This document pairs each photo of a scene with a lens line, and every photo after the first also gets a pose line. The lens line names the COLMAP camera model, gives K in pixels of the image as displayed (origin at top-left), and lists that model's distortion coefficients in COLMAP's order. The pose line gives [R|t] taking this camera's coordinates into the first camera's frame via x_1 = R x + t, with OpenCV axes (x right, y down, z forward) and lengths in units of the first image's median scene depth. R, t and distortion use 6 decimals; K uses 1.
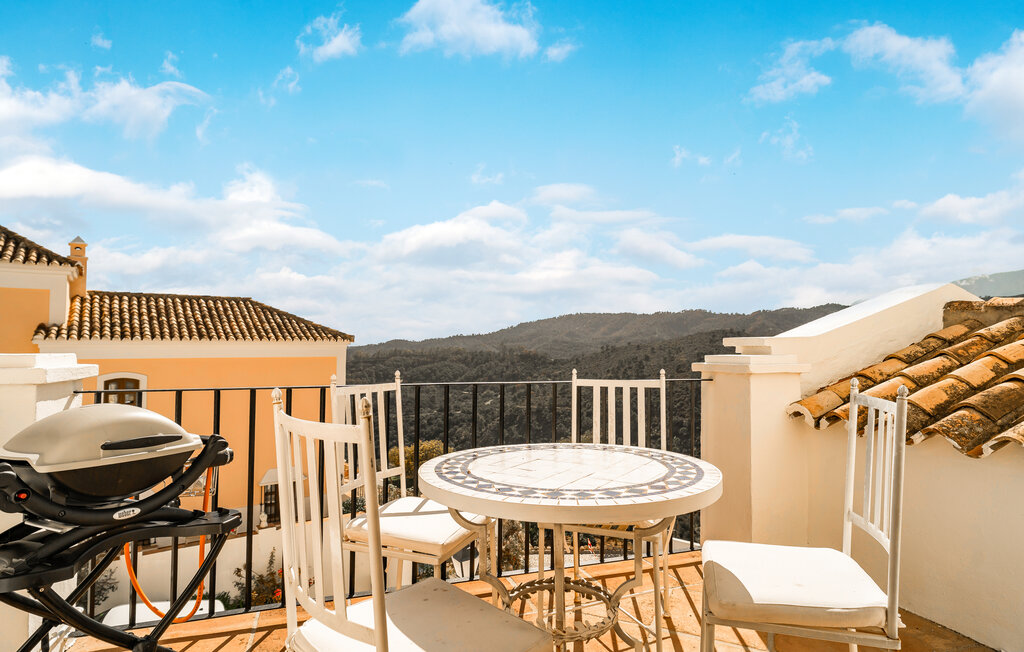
lens RADIAL K [[545.9, 0, 512.0], [0, 545.9, 326.0], [0, 0, 1]] dist [-0.001578, -0.000698]
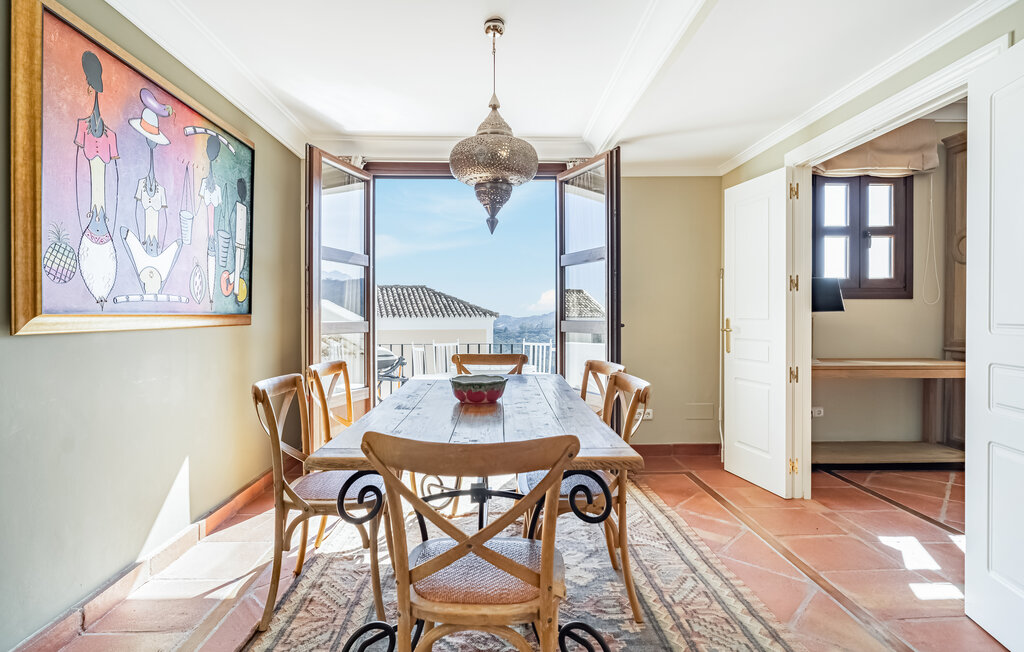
lens RADIAL K [[545.9, 0, 512.0], [0, 545.9, 326.0], [0, 0, 1]] dist [-0.001578, -0.000698]
pose [[0.954517, 0.000233, -0.298157, 0.135576], [0.015913, 0.998535, 0.051724, -0.018779], [0.297732, -0.054116, 0.953114, -0.243594]]
